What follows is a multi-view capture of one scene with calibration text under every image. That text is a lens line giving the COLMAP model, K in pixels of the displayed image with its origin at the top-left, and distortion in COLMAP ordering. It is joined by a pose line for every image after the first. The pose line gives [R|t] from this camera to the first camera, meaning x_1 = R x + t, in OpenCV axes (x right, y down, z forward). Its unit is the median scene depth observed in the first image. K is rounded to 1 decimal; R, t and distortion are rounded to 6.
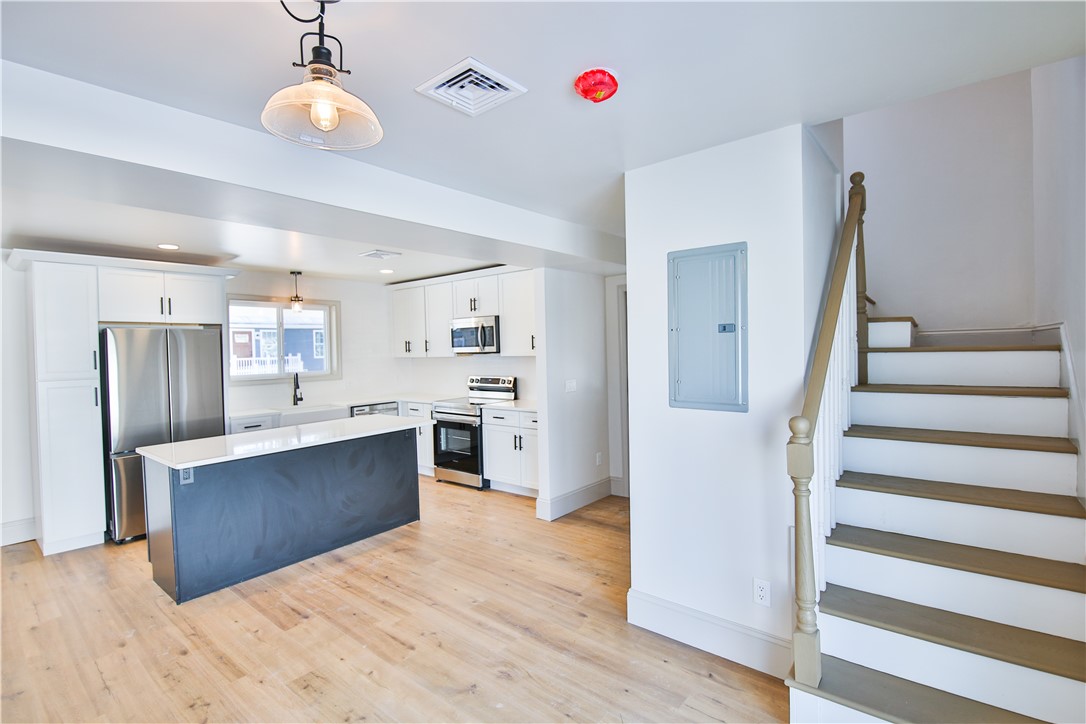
lens RADIAL K [[499.6, 0, 541.1], [0, 499.6, 359.5], [0, 0, 1]] dist [-0.004172, -0.008016]
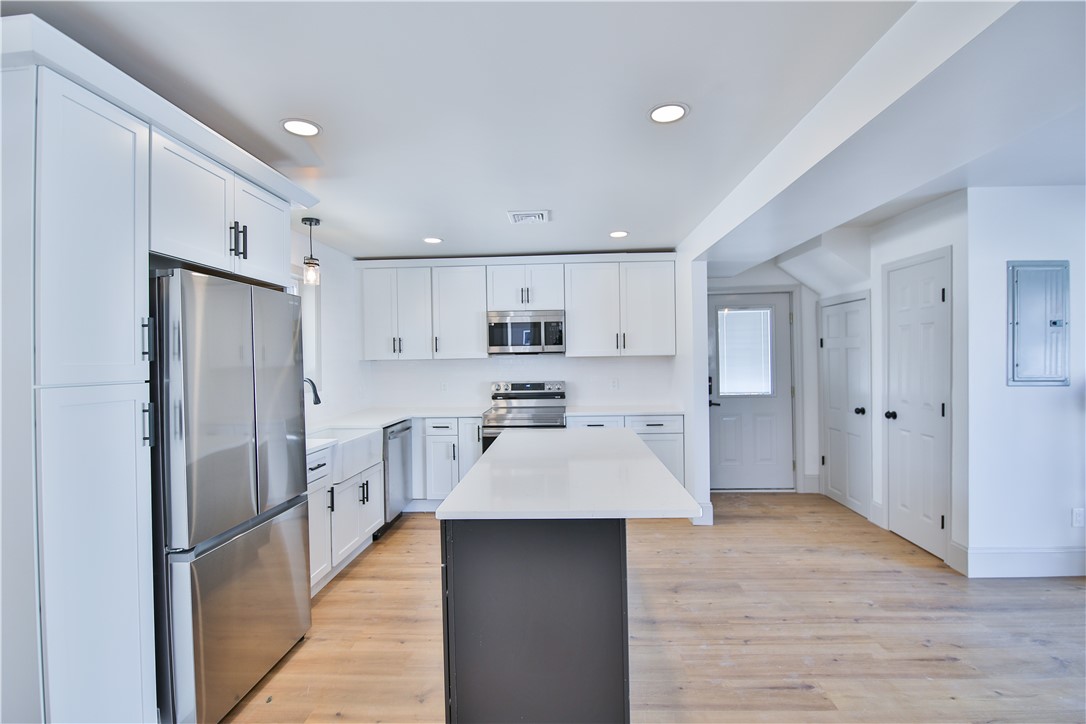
lens RADIAL K [[499.6, 0, 545.5], [0, 499.6, 360.0], [0, 0, 1]] dist [-0.004172, -0.008016]
pose [[0.801493, 0.010274, 0.597916, -0.887550], [0.010434, 0.999460, -0.031161, 0.036621], [-0.597913, 0.031215, 0.800953, 0.452443]]
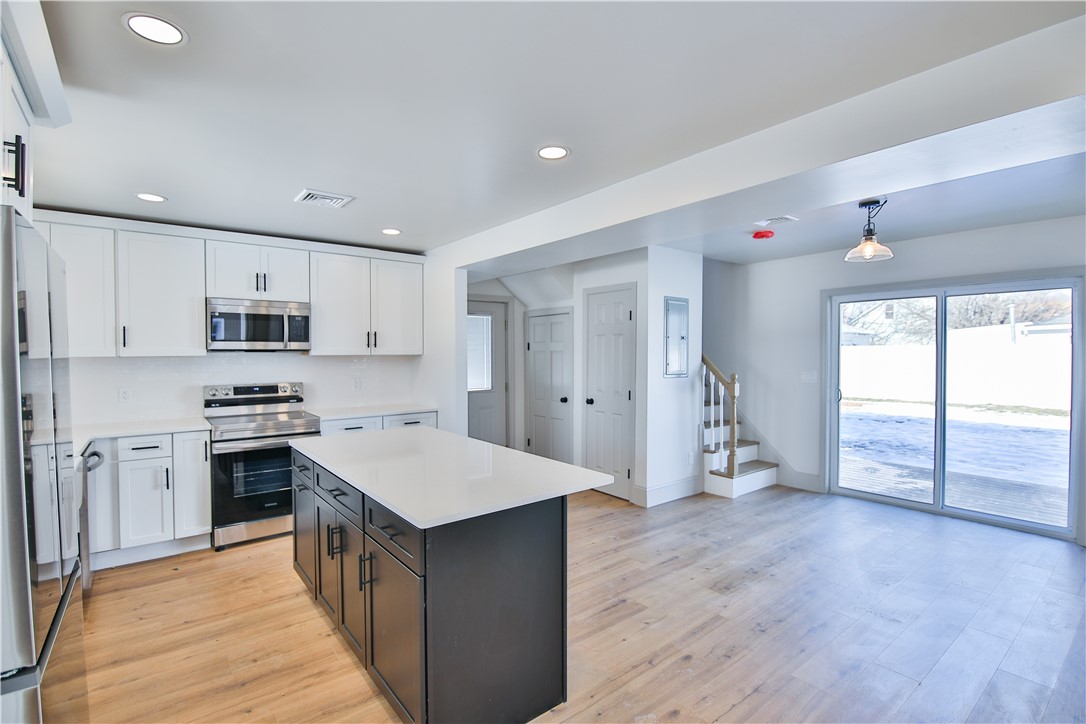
lens RADIAL K [[499.6, 0, 538.4], [0, 499.6, 363.0], [0, 0, 1]] dist [-0.004172, -0.008016]
pose [[0.220744, 0.006794, 0.975308, -1.077507], [0.022764, 0.999667, -0.012116, 0.032759], [-0.975066, 0.024876, 0.220516, 0.672093]]
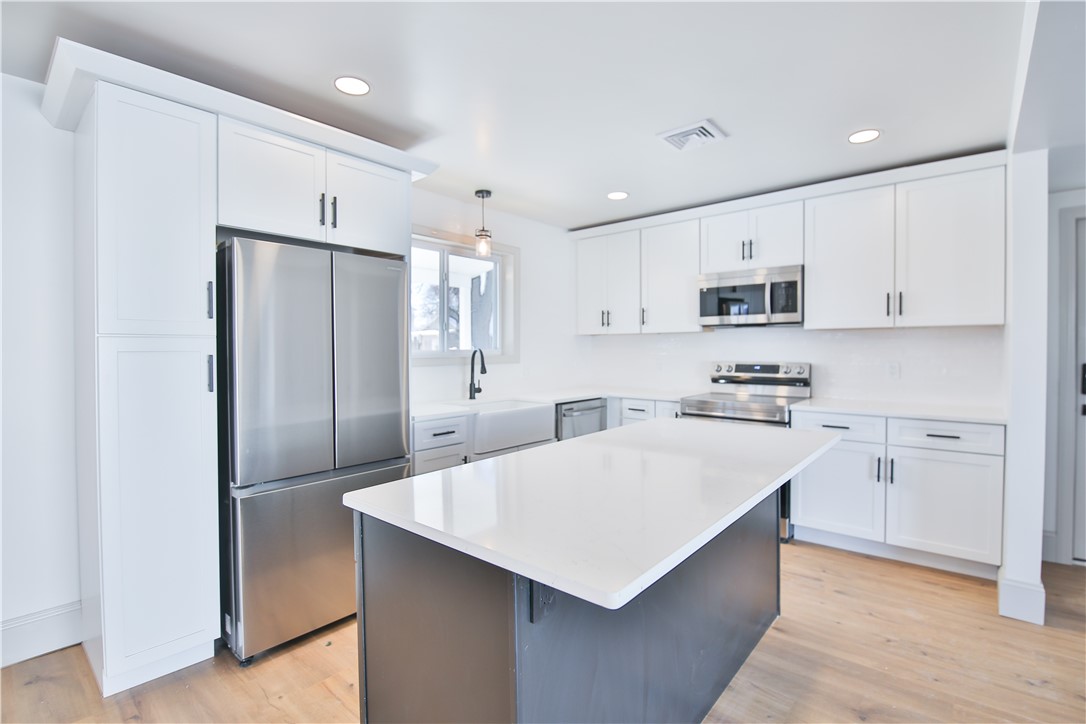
lens RADIAL K [[499.6, 0, 548.0], [0, 499.6, 358.5], [0, 0, 1]] dist [-0.004172, -0.008016]
pose [[0.999620, 0.020173, -0.018783, -0.552652], [-0.020216, 0.999793, -0.002079, 0.054632], [0.018738, 0.002458, 0.999821, 0.507567]]
